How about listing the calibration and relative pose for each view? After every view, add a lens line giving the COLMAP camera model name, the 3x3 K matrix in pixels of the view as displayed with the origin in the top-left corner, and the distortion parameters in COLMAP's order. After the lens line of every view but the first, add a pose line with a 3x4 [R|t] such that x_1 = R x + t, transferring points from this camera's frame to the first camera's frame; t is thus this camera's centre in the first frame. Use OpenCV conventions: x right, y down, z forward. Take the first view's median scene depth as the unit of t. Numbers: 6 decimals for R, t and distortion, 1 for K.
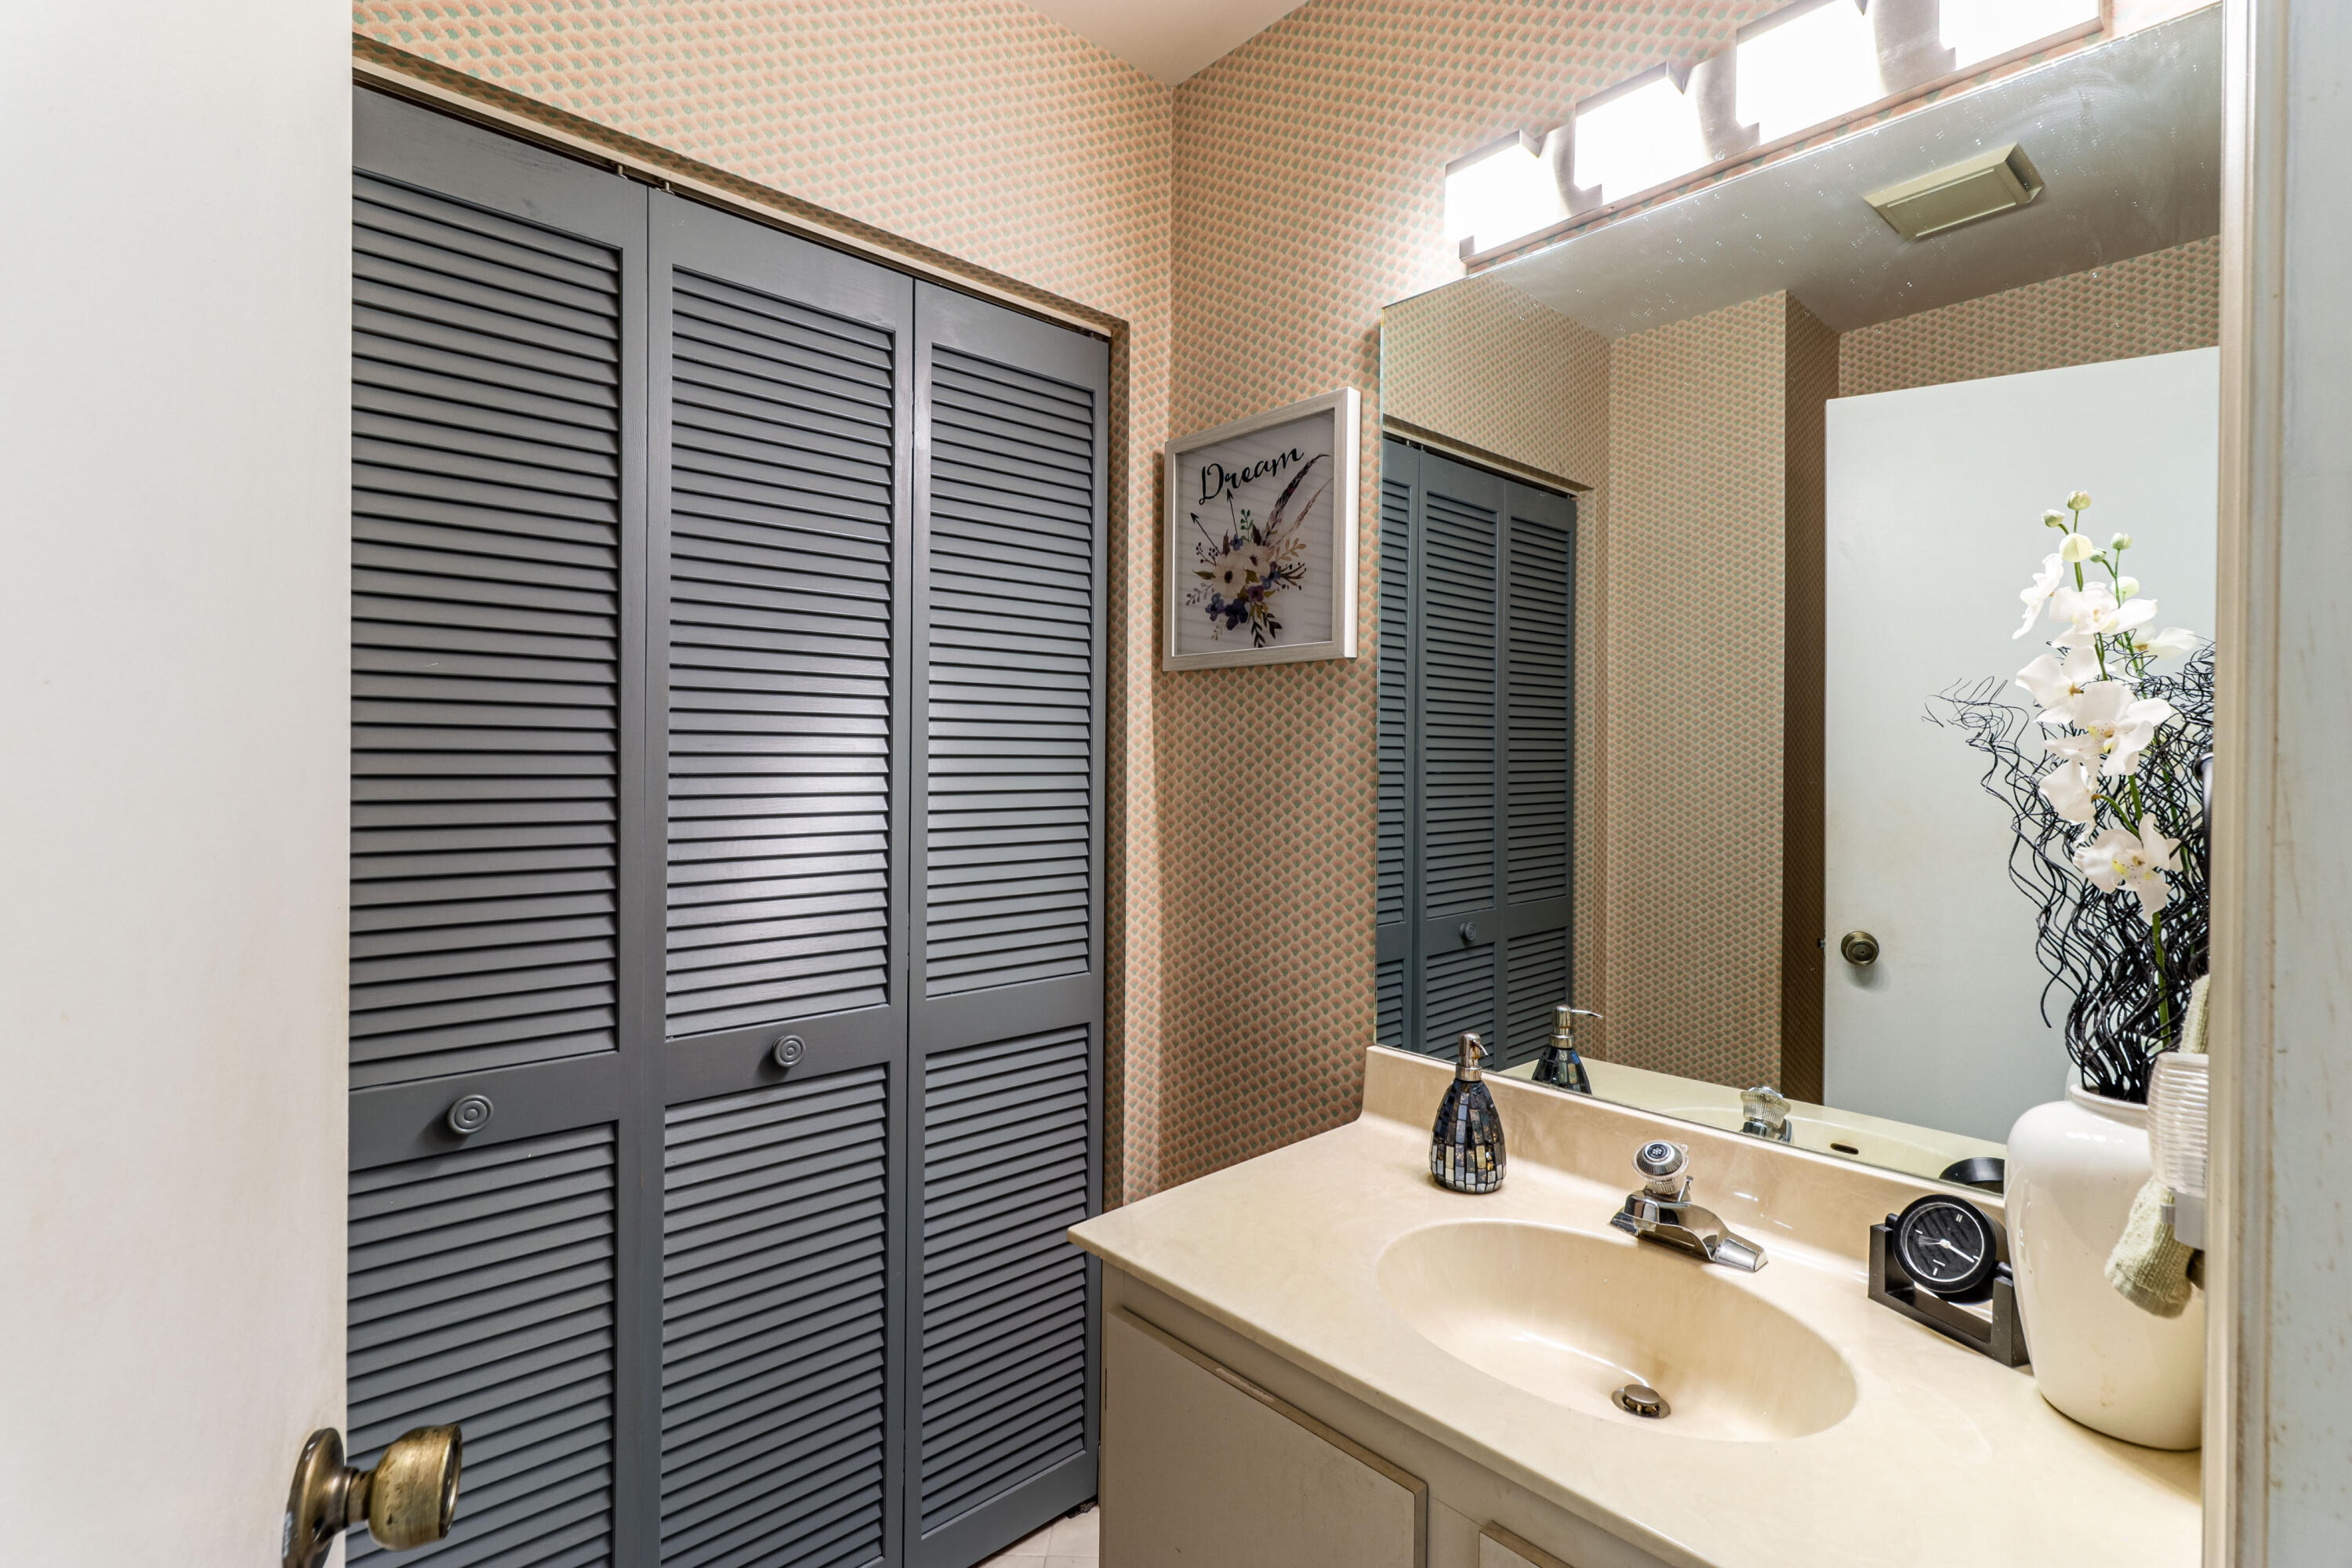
lens RADIAL K [[1096.9, 0, 1171.7], [0, 1096.9, 767.8], [0, 0, 1]] dist [0.005847, 0.000314]
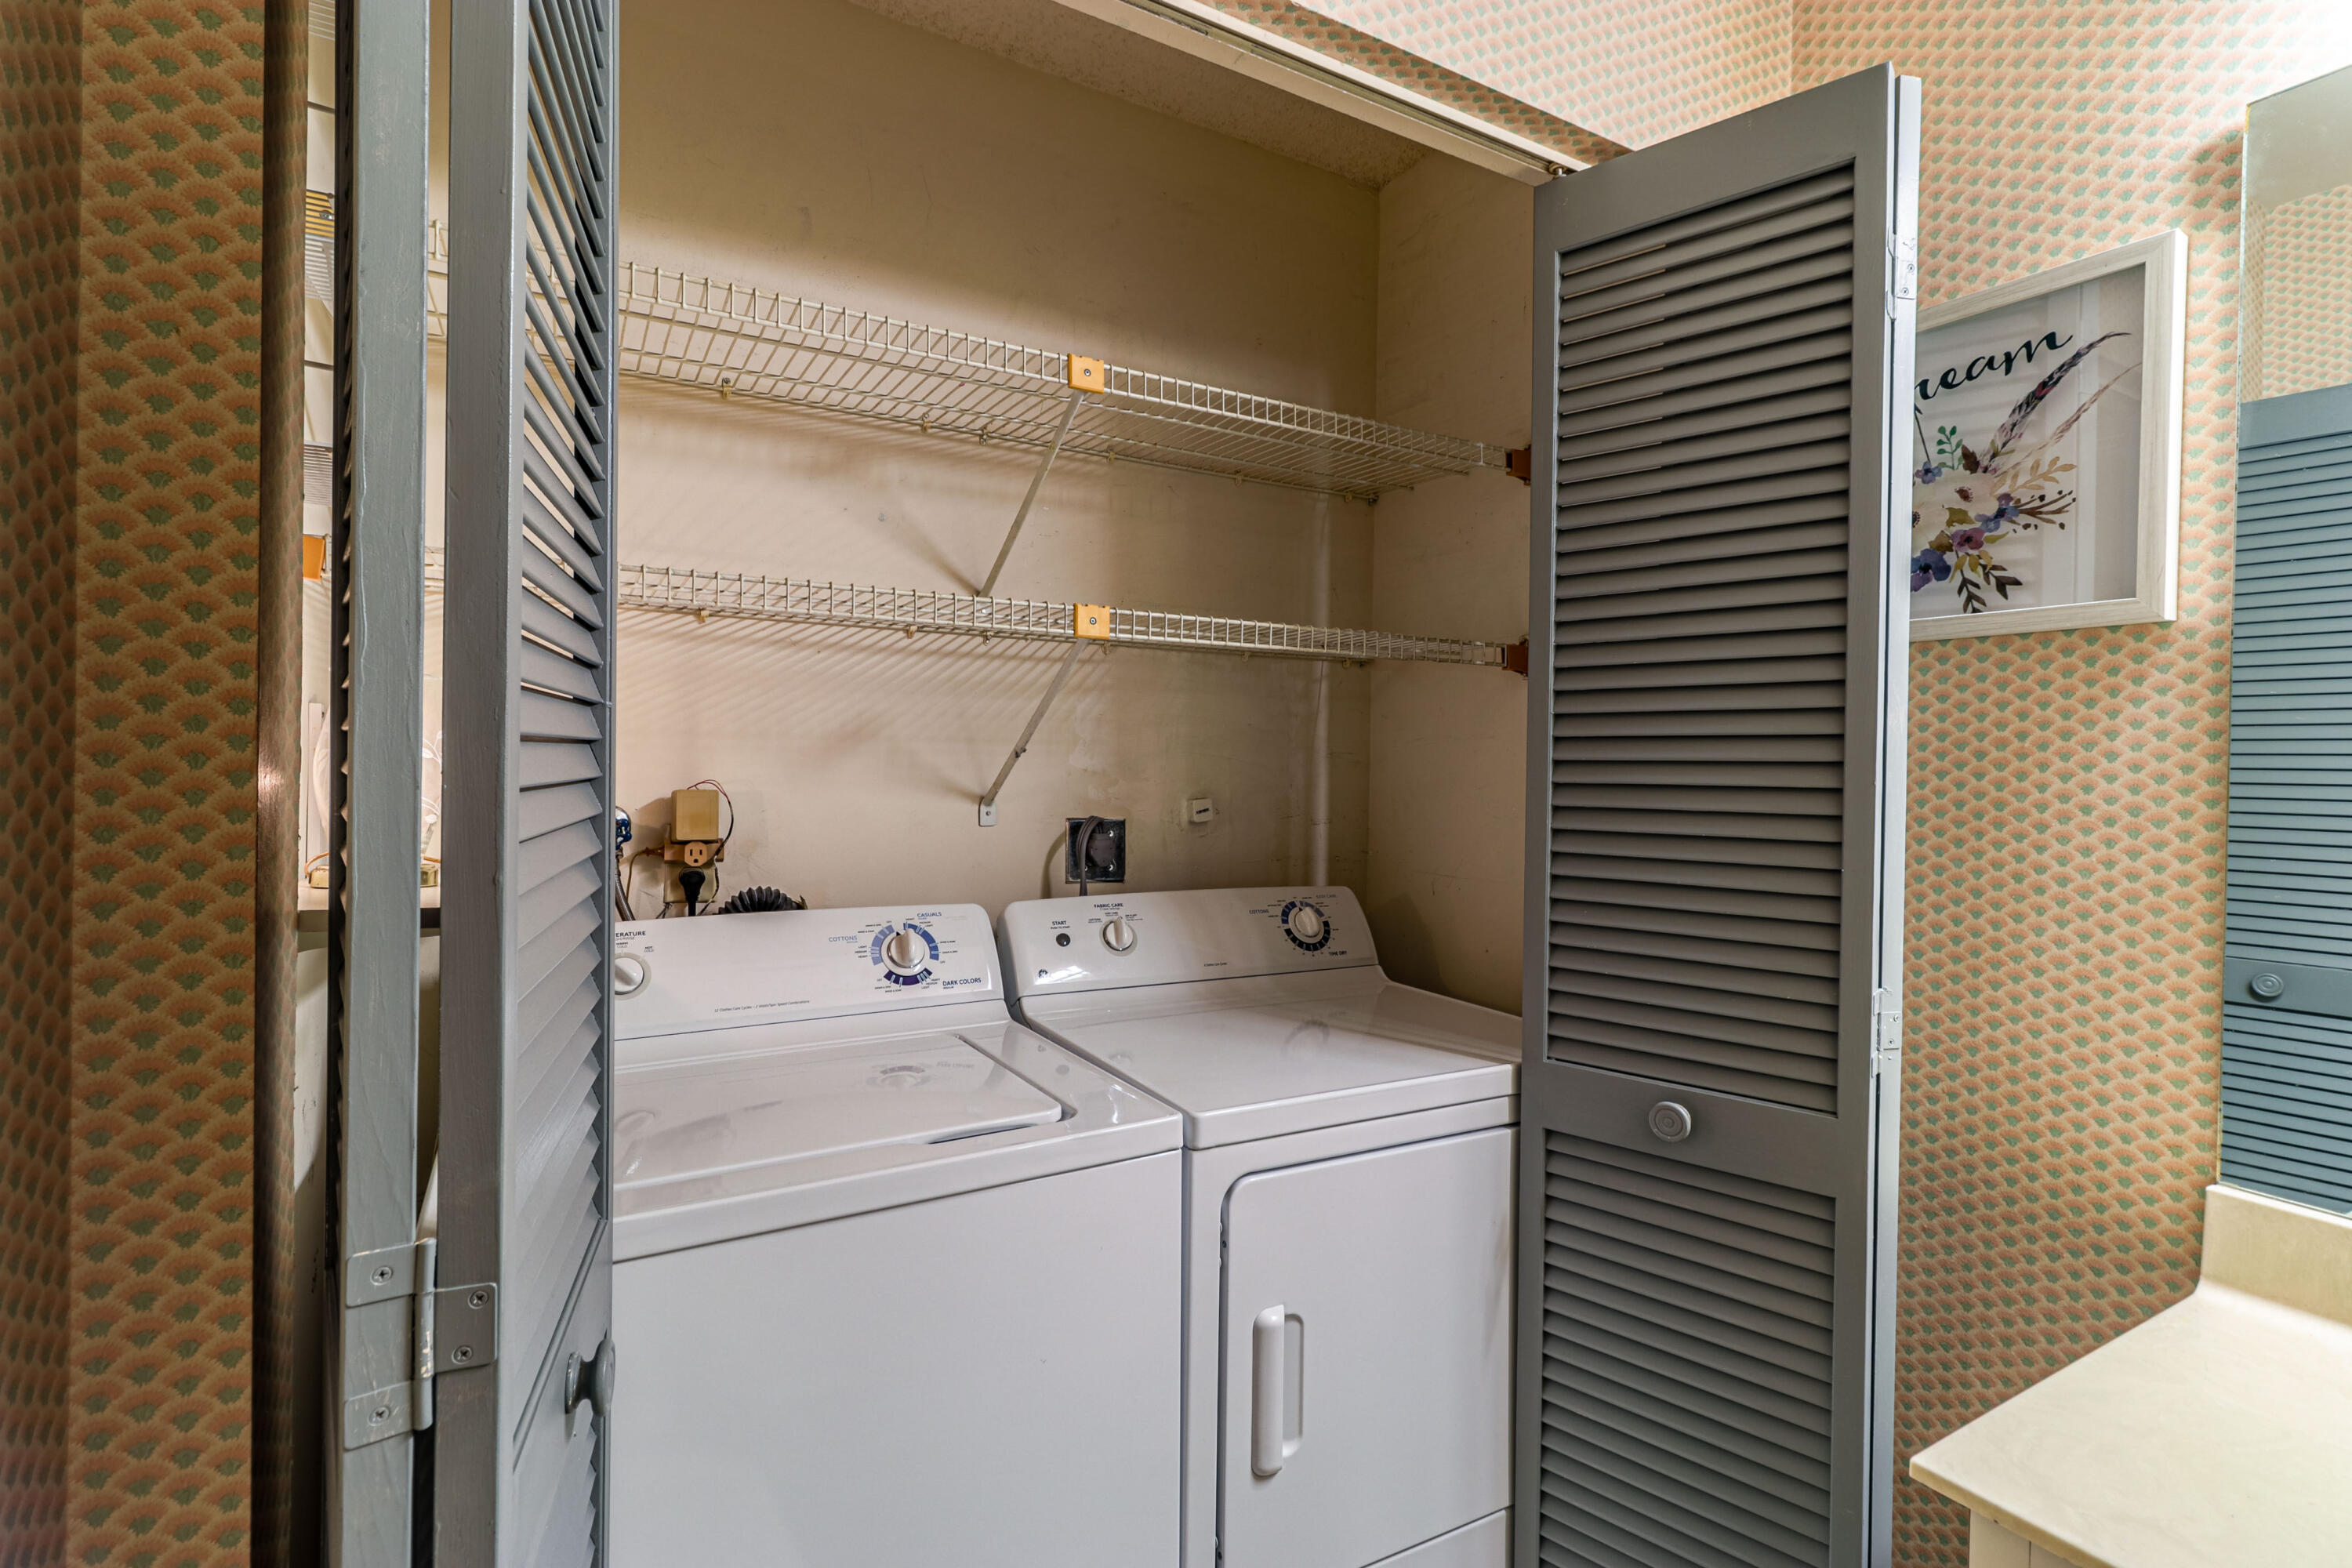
lens RADIAL K [[1096.9, 0, 1169.2], [0, 1096.9, 768.3], [0, 0, 1]] dist [0.005847, 0.000314]
pose [[0.973951, 0.004843, -0.226705, -0.282638], [-0.004926, 0.999988, 0.000200, -0.003886], [0.226703, 0.000922, 0.973964, 0.169106]]
